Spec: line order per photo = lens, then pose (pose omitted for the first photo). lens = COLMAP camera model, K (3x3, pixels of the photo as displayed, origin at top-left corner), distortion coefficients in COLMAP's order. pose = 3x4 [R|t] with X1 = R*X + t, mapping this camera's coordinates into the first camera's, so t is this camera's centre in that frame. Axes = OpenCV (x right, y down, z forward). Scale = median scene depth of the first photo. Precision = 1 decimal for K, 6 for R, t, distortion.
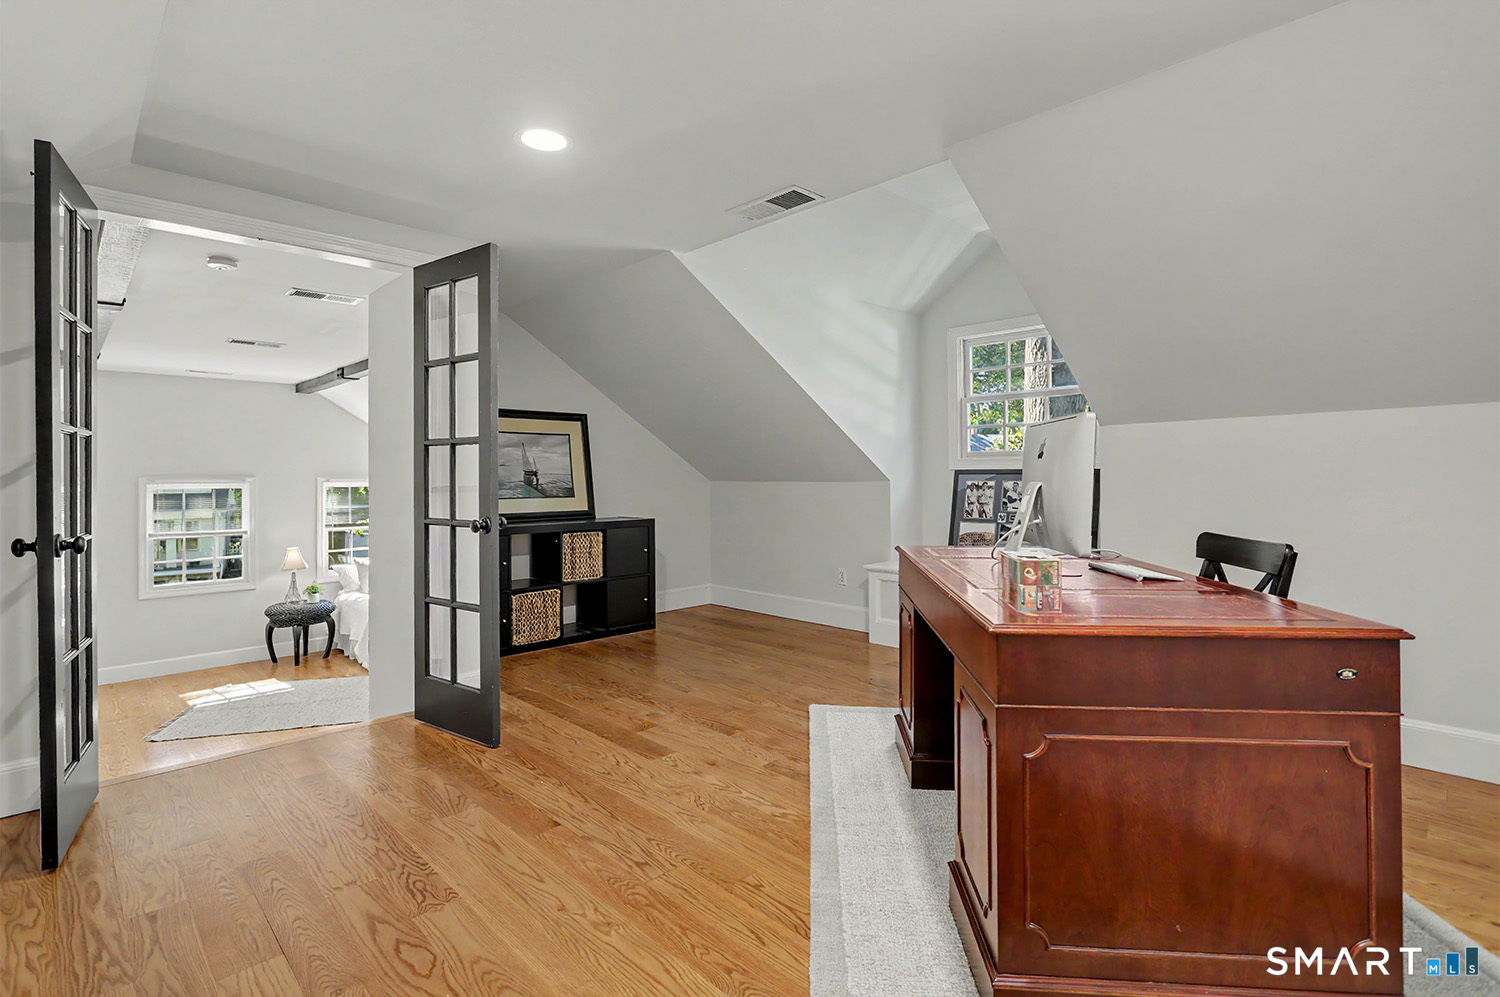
lens RADIAL K [[726.9, 0, 748.8], [0, 726.9, 487.3], [0, 0, 1]] dist [-0.002922, 0.002229]
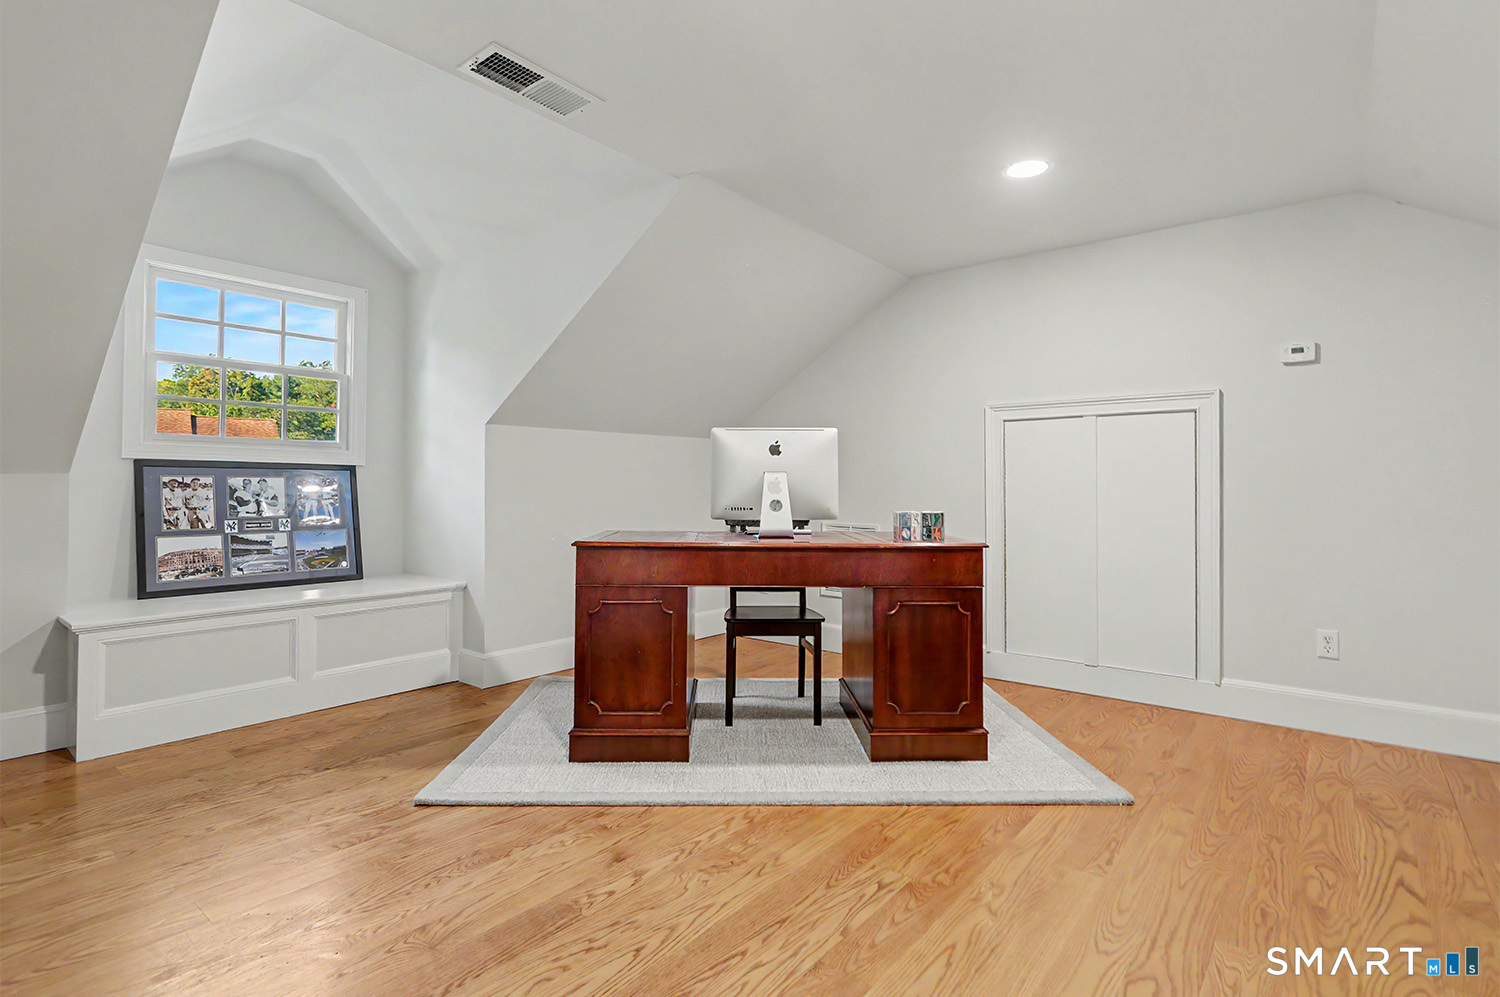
lens RADIAL K [[726.9, 0, 748.5], [0, 726.9, 489.6], [0, 0, 1]] dist [-0.002922, 0.002229]
pose [[-0.113969, 0.000927, 0.993484, -0.447334], [0.012252, 0.999925, 0.000472, 0.010235], [-0.993409, 0.012226, -0.113972, 0.548912]]
